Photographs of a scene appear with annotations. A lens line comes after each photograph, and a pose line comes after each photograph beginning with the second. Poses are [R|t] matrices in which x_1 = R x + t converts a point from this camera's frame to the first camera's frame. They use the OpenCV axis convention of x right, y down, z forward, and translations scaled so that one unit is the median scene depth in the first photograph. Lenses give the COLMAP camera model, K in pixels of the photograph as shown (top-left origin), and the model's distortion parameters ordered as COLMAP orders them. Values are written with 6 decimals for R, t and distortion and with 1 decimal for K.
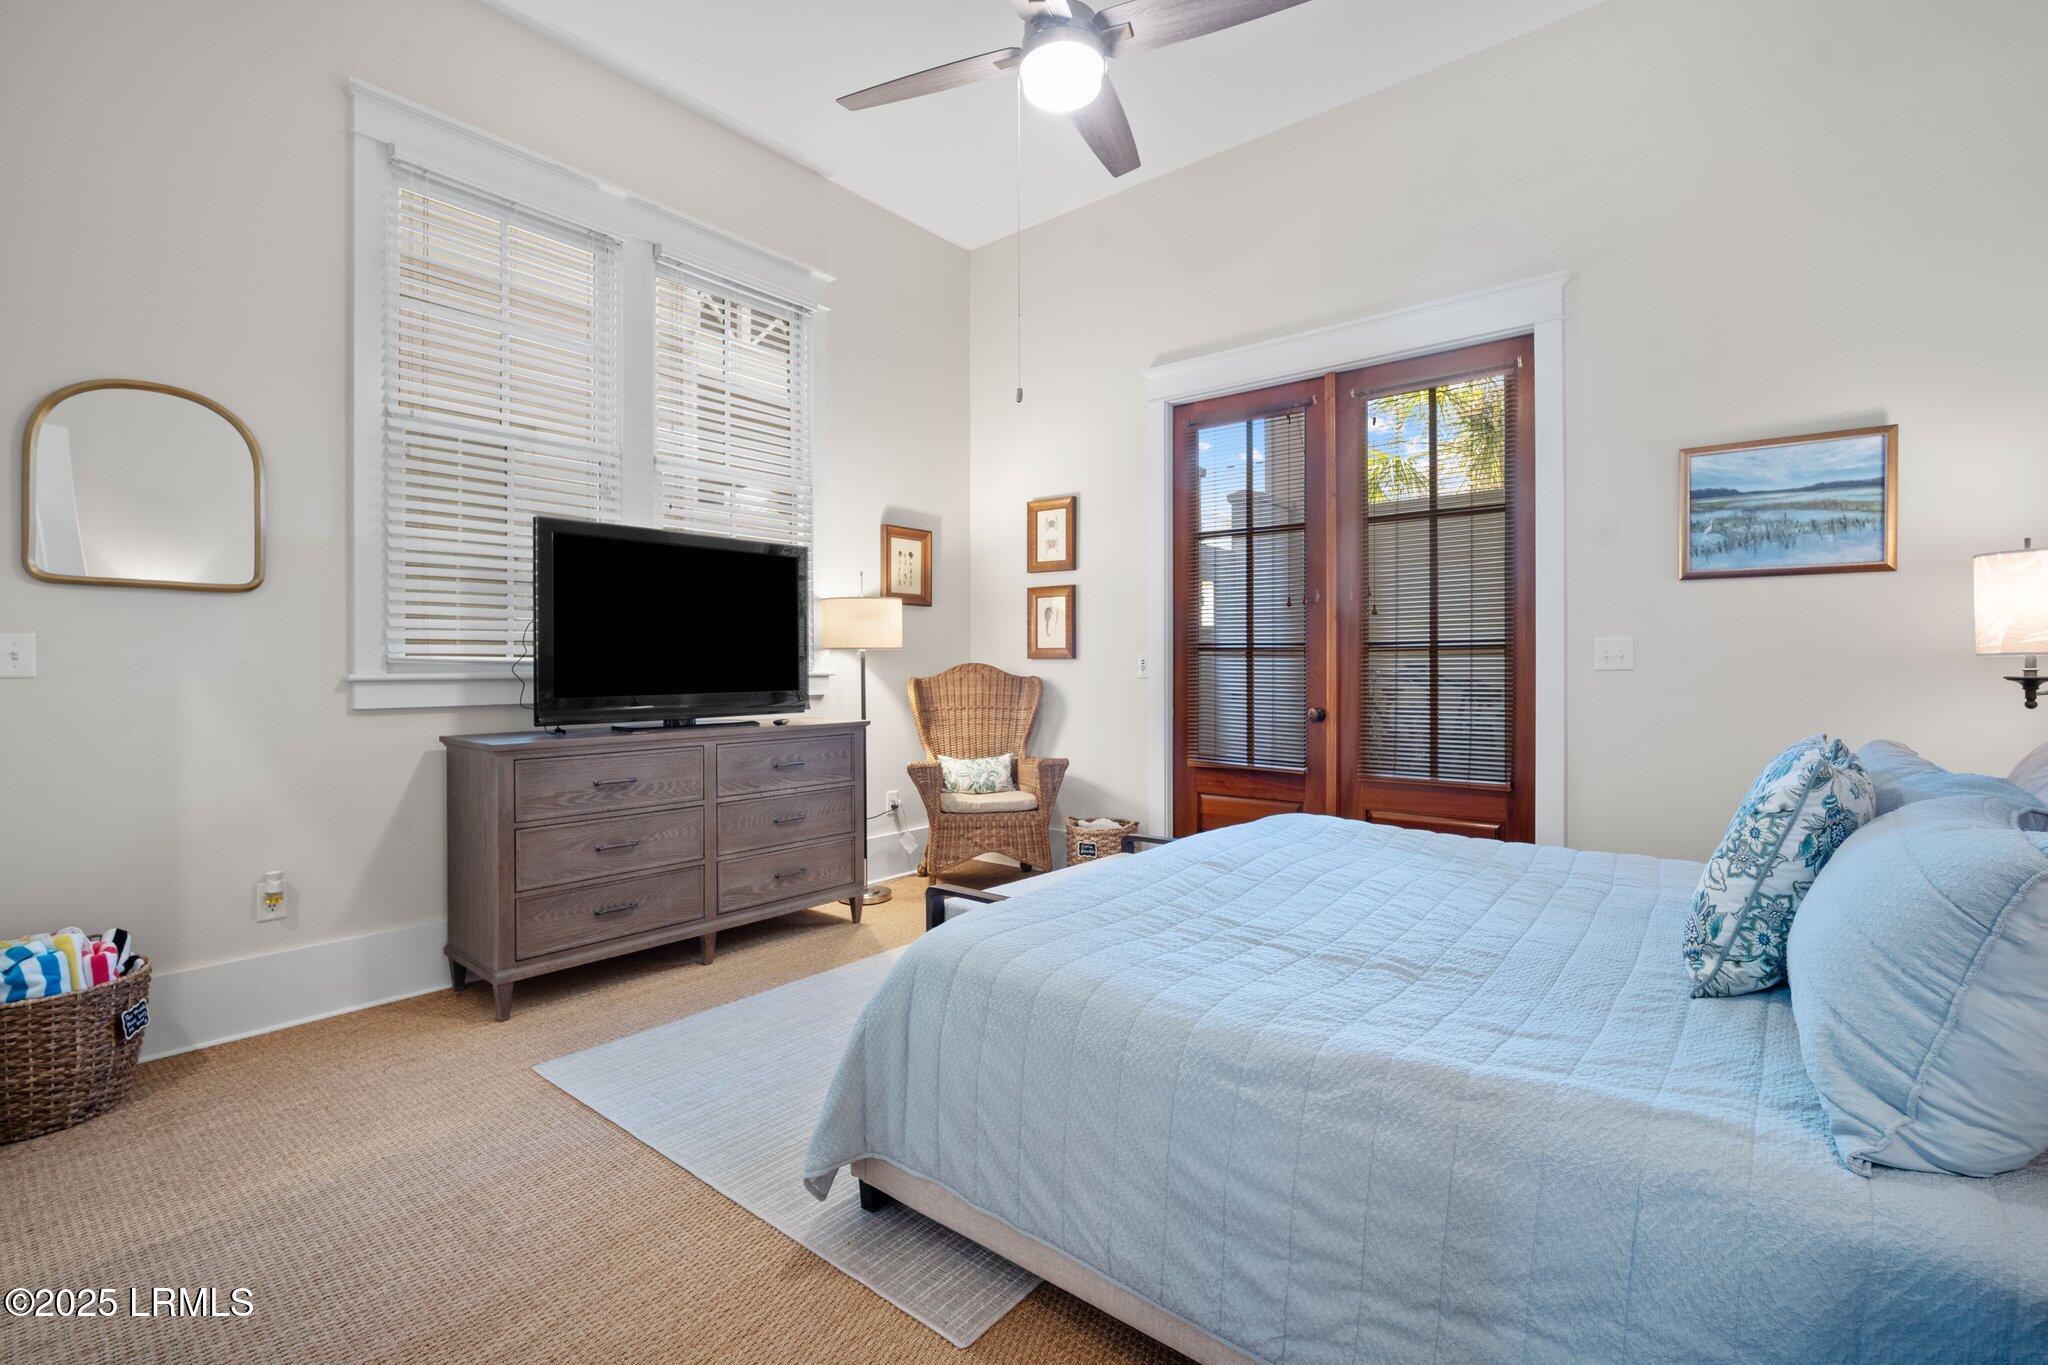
lens RADIAL K [[903.7, 0, 1024.0], [0, 903.7, 682.5], [0, 0, 1]] dist [-0.001892, 0.000994]
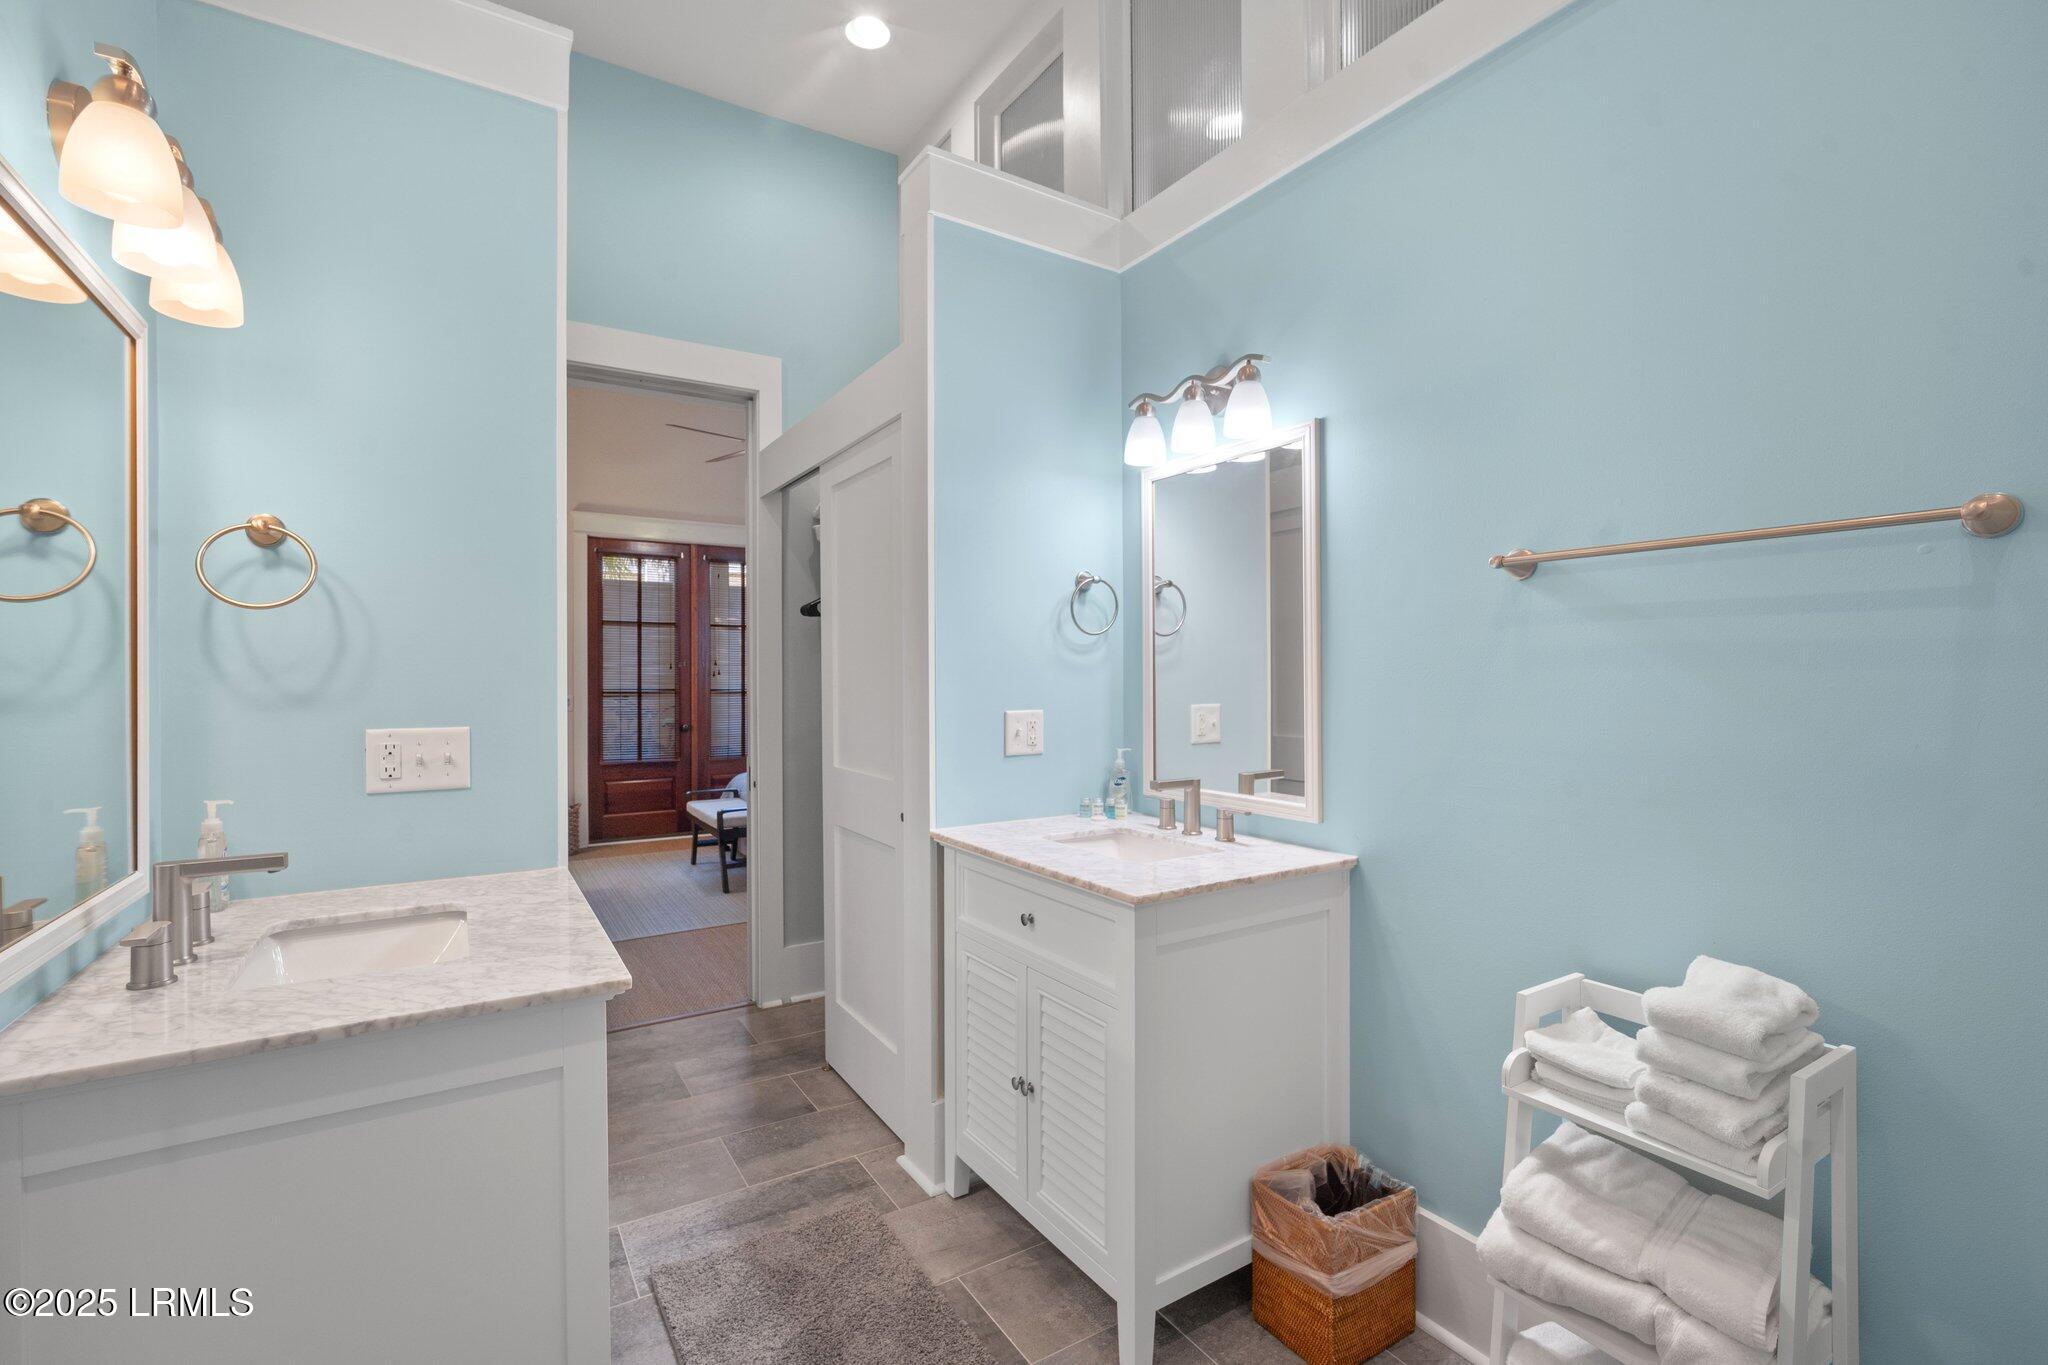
lens RADIAL K [[903.7, 0, 1024.0], [0, 903.7, 682.5], [0, 0, 1]] dist [-0.001892, 0.000994]
pose [[0.326746, -0.004943, 0.945099, -1.065097], [0.023205, 0.999727, -0.002794, -0.031912], [-0.944827, 0.022843, 0.326771, -0.215550]]
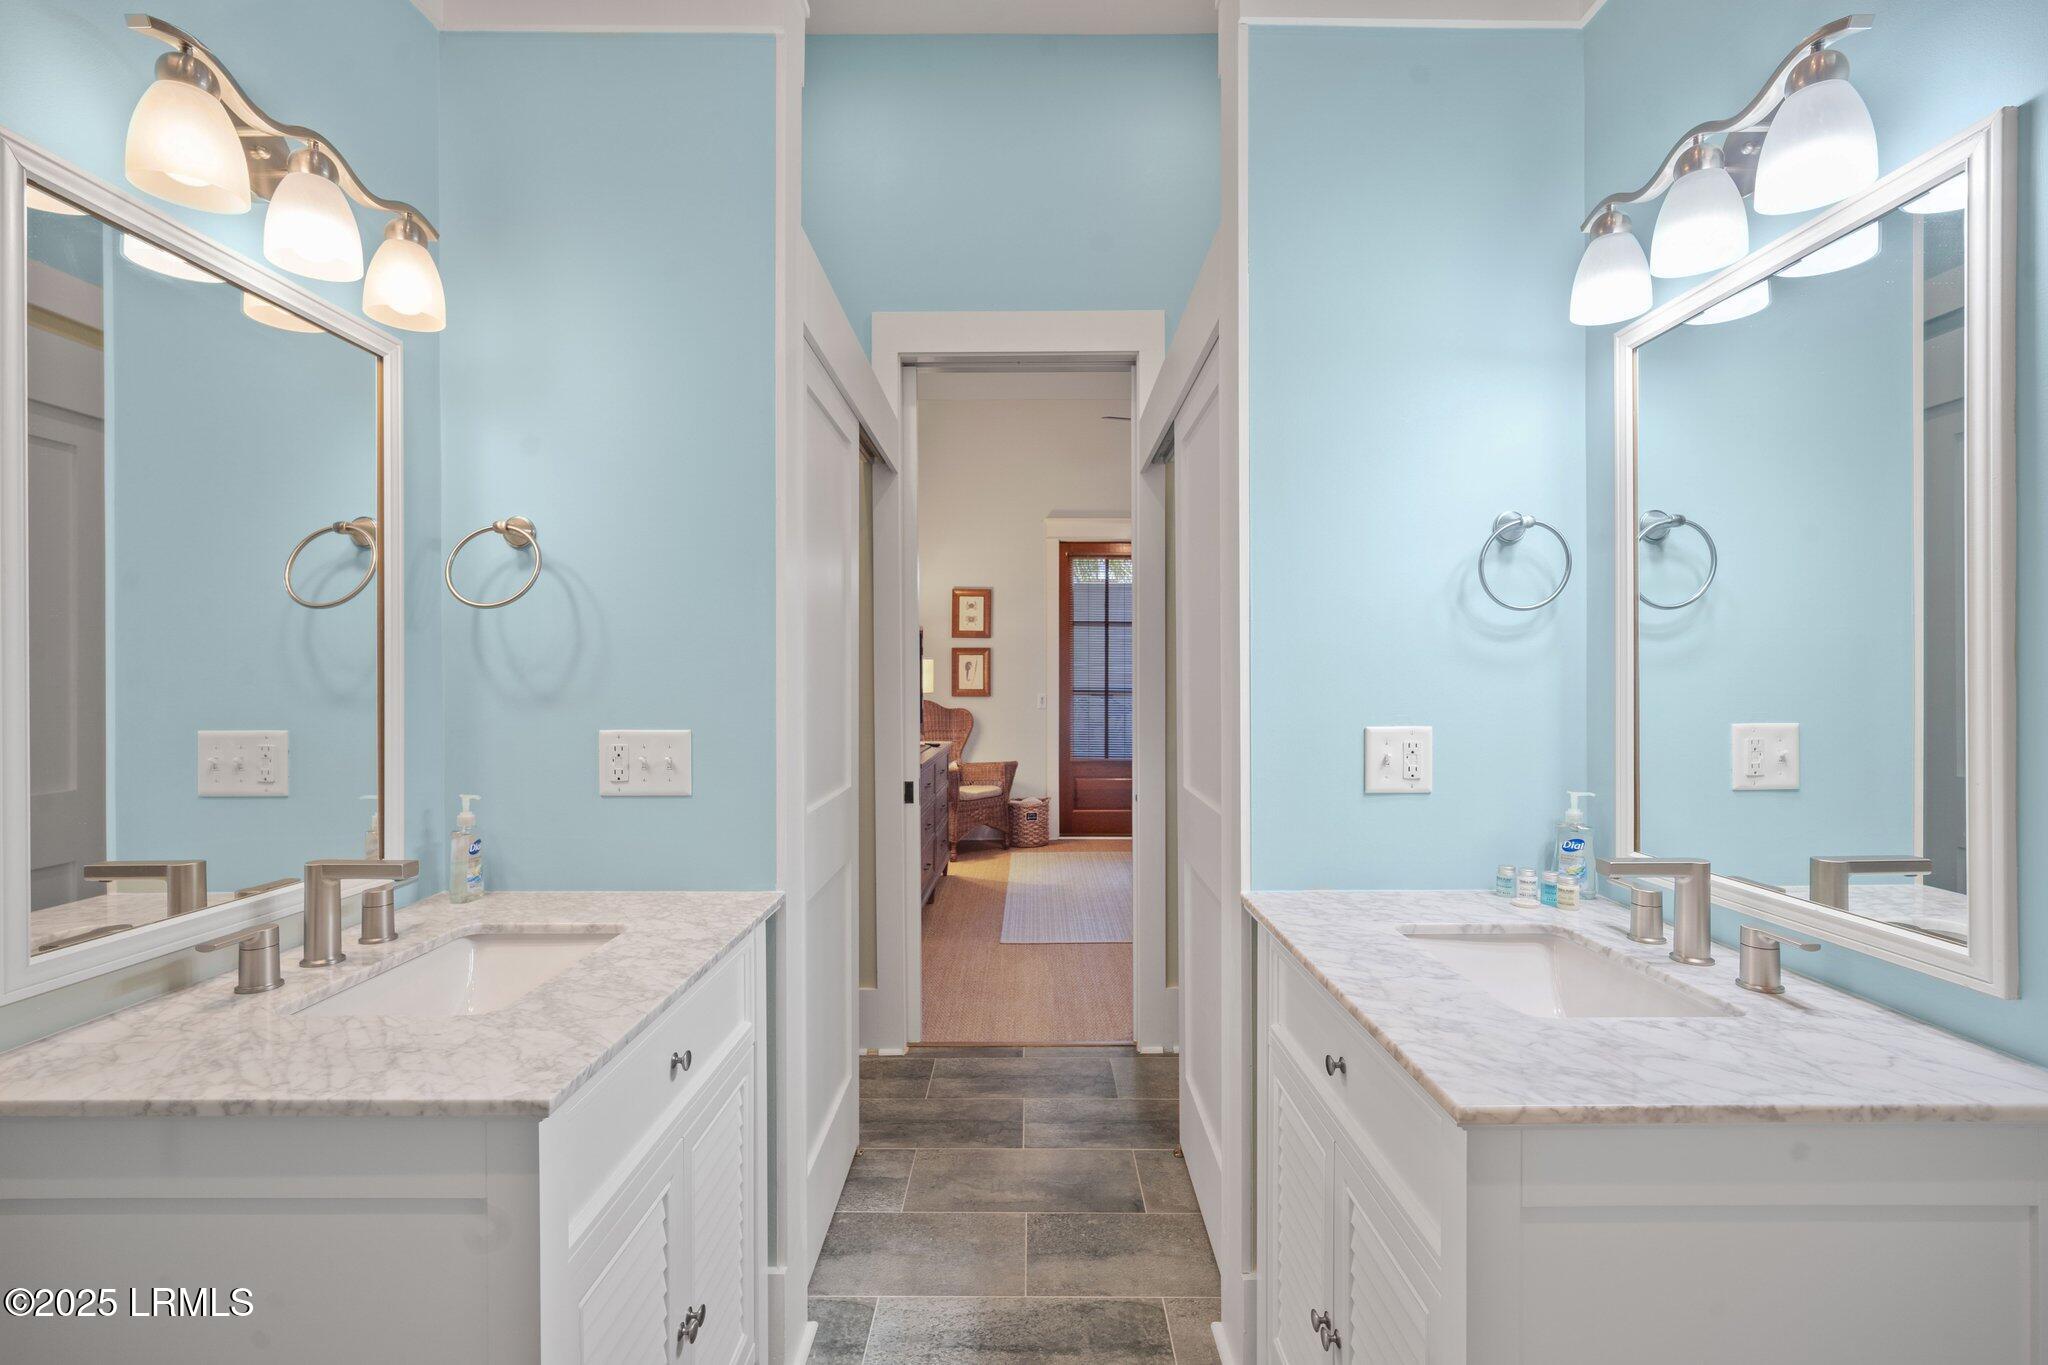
lens RADIAL K [[903.7, 0, 1024.0], [0, 903.7, 682.5], [0, 0, 1]] dist [-0.001892, 0.000994]
pose [[0.781116, -0.002789, 0.624380, -0.903651], [0.014067, 0.999815, -0.013133, -0.031713], [-0.624228, 0.019042, 0.781010, -0.227218]]
